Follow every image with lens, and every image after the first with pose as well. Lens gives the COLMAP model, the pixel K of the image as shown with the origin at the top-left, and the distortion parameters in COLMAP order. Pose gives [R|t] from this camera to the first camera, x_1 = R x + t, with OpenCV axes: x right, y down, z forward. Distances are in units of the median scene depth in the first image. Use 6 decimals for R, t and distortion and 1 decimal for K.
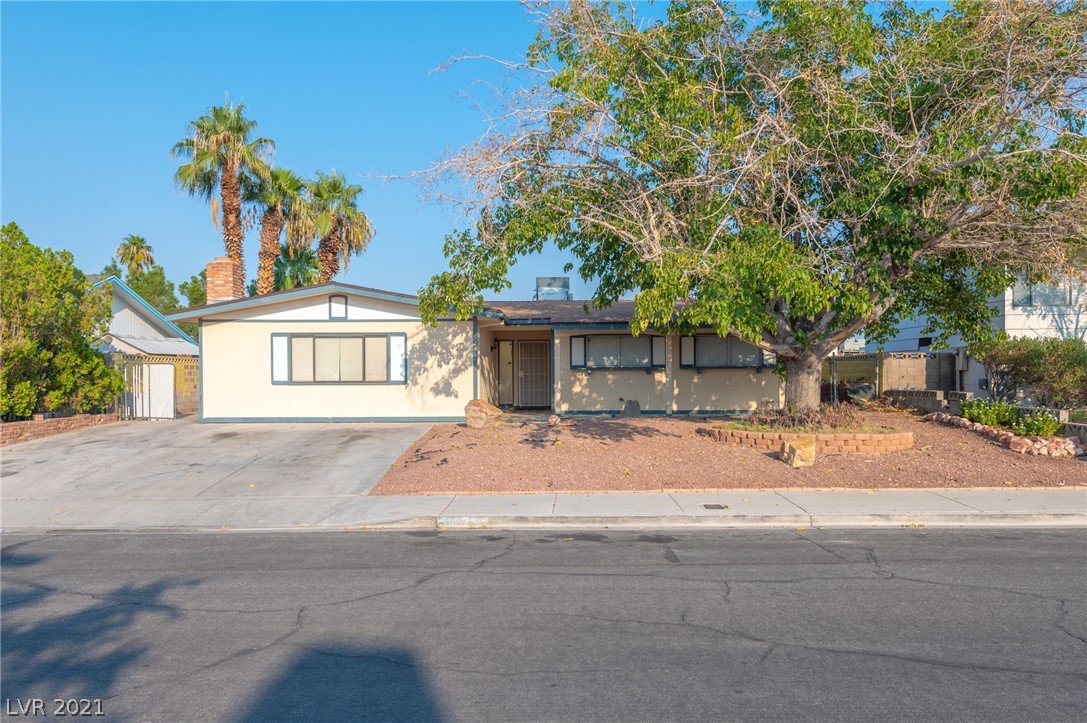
lens RADIAL K [[701.8, 0, 527.0], [0, 701.8, 373.3], [0, 0, 1]] dist [0.019283, -0.003096]
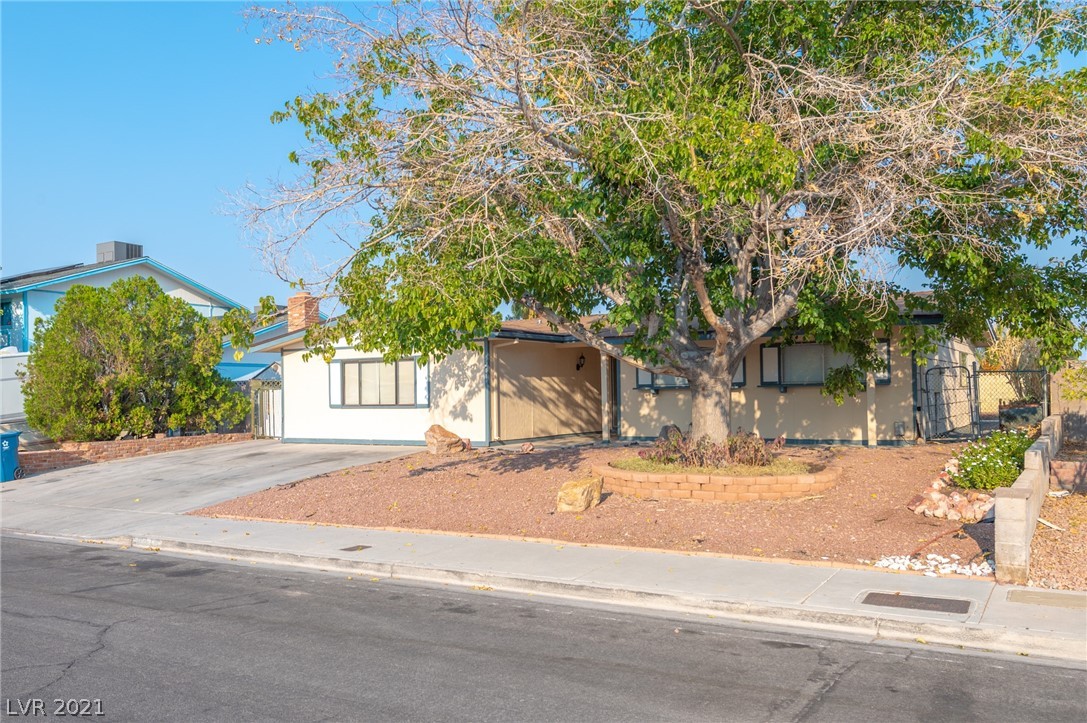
lens RADIAL K [[780.3, 0, 541.4], [0, 780.3, 359.0], [0, 0, 1]] dist [0.043747, -0.014959]
pose [[0.880808, -0.030389, -0.472497, 0.489736], [0.013461, 0.999142, -0.039167, -0.007197], [0.473282, 0.028139, 0.880461, 0.101671]]
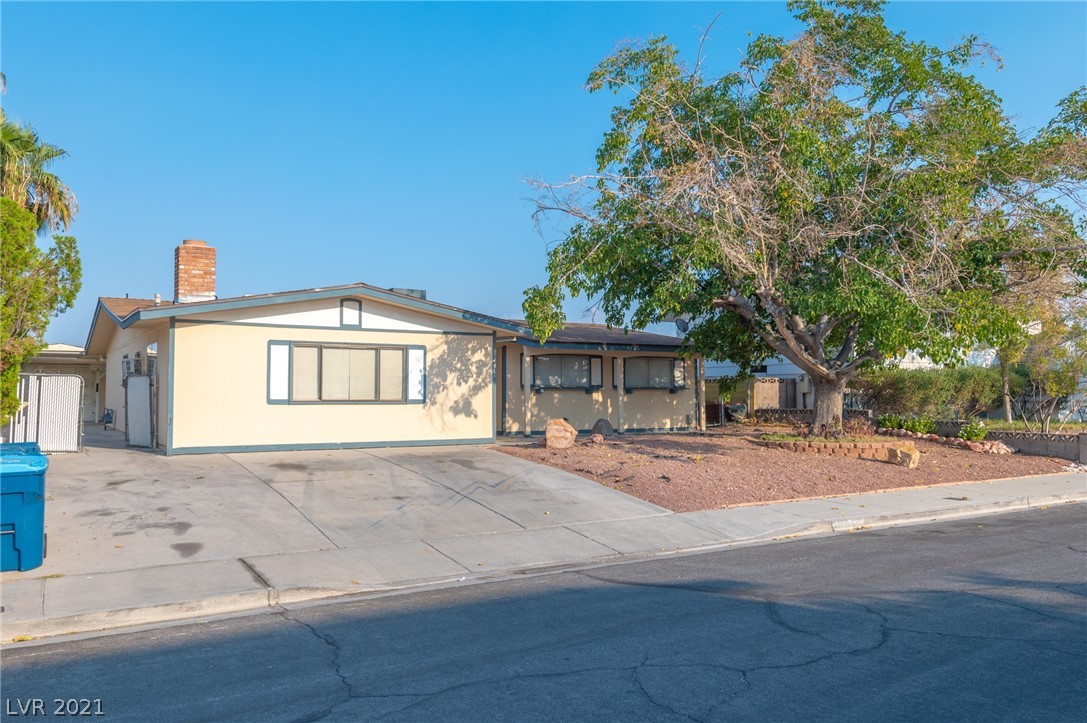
lens RADIAL K [[769.5, 0, 516.2], [0, 769.5, 365.4], [0, 0, 1]] dist [0.024255, 0.001281]
pose [[0.865381, 0.024273, 0.500526, -0.562997], [-0.006080, 0.999261, -0.037947, 0.003853], [-0.501077, 0.029796, 0.864890, 0.091373]]
